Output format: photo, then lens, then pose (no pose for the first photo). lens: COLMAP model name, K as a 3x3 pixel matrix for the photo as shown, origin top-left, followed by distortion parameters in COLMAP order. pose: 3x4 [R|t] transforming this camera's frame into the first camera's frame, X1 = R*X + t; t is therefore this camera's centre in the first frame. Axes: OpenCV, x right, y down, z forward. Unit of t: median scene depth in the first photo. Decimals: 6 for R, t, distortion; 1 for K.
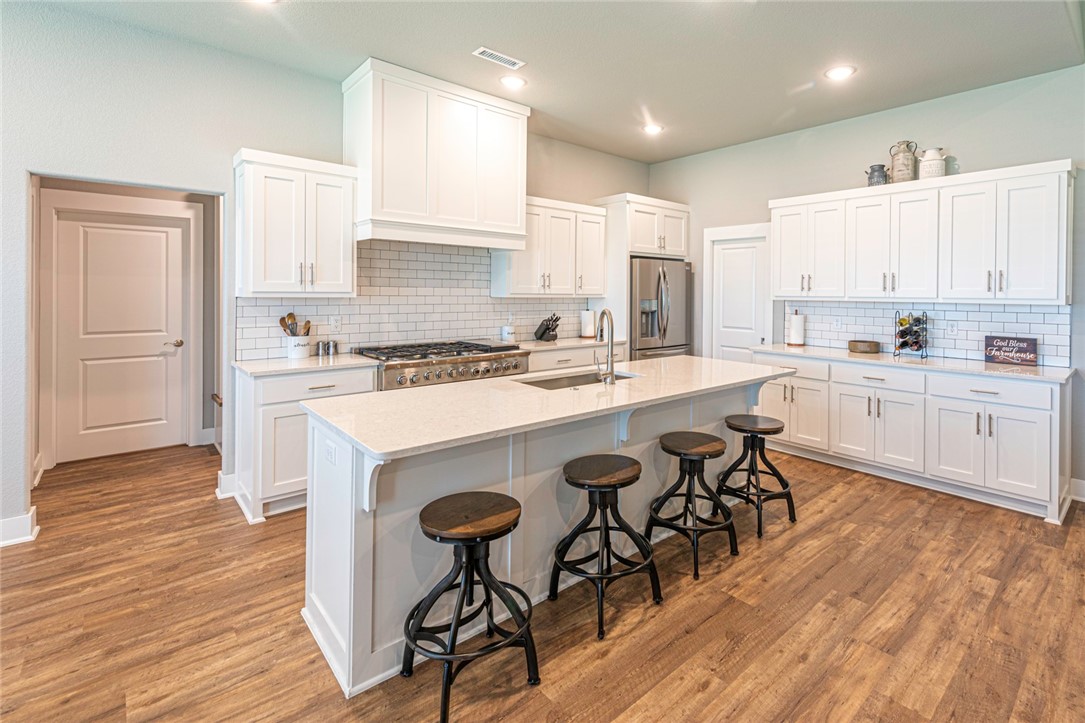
lens RADIAL K [[508.3, 0, 603.0], [0, 508.3, 293.9], [0, 0, 1]] dist [0.001382, 0.000398]
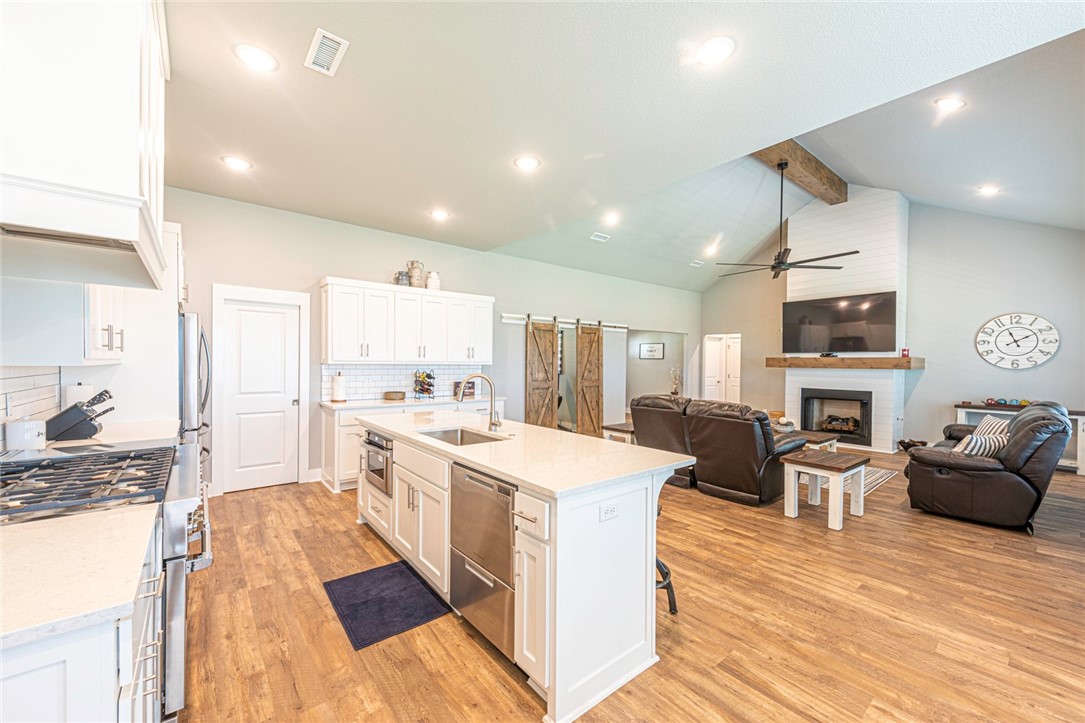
lens RADIAL K [[423.4, 0, 549.7], [0, 423.4, 366.0], [0, 0, 1]] dist [0.009776, -0.000508]
pose [[0.062052, -0.017930, 0.997912, -0.708826], [-0.007450, 0.999802, 0.018427, -0.005815], [-0.998045, -0.008578, 0.061906, 0.528901]]
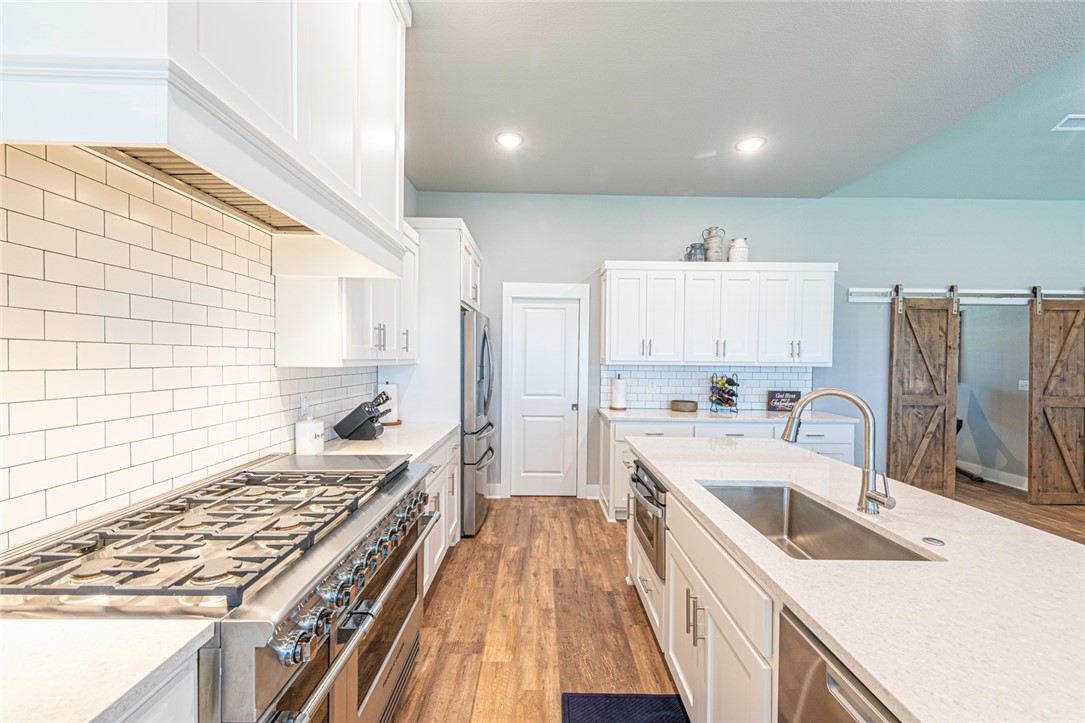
lens RADIAL K [[436.8, 0, 546.9], [0, 436.8, 367.1], [0, 0, 1]] dist [0.003042, -0.001779]
pose [[0.673921, -0.017603, 0.738594, -0.425479], [-0.002461, 0.999657, 0.026071, -0.005557], [-0.738800, -0.019387, 0.673646, 0.626770]]
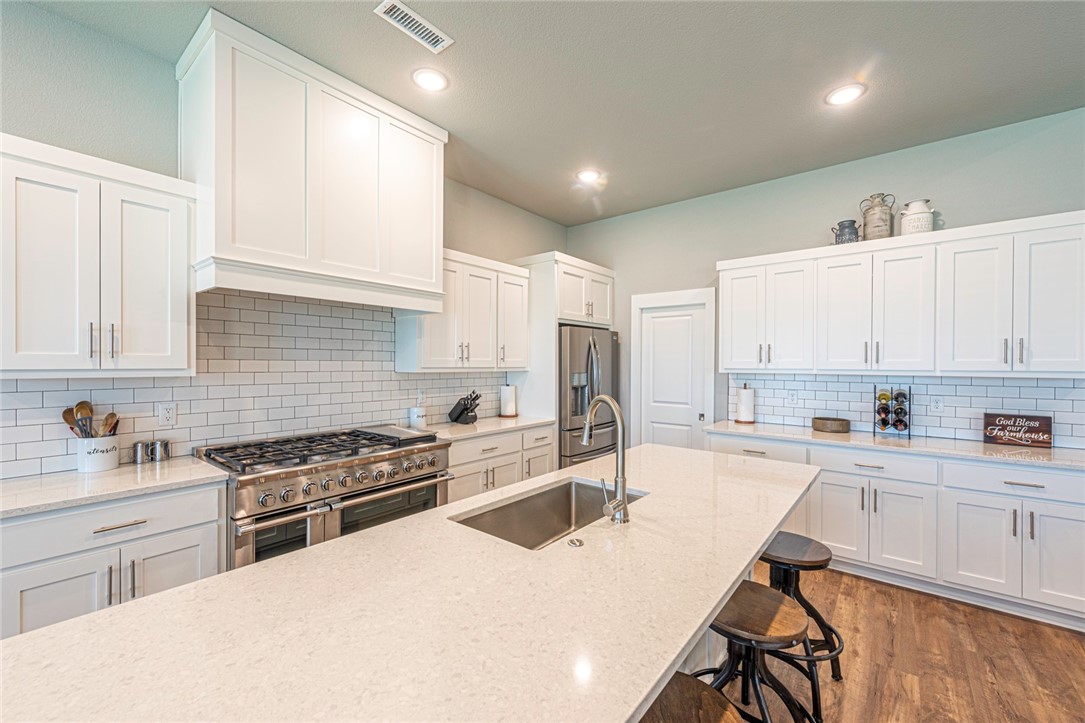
lens RADIAL K [[436.8, 0, 543.0], [0, 436.8, 364.7], [0, 0, 1]] dist [0.003042, -0.001779]
pose [[0.990656, -0.005490, 0.136272, -0.098714], [0.005289, 0.999984, 0.001842, -0.006316], [-0.136279, -0.001104, 0.990670, 0.332879]]
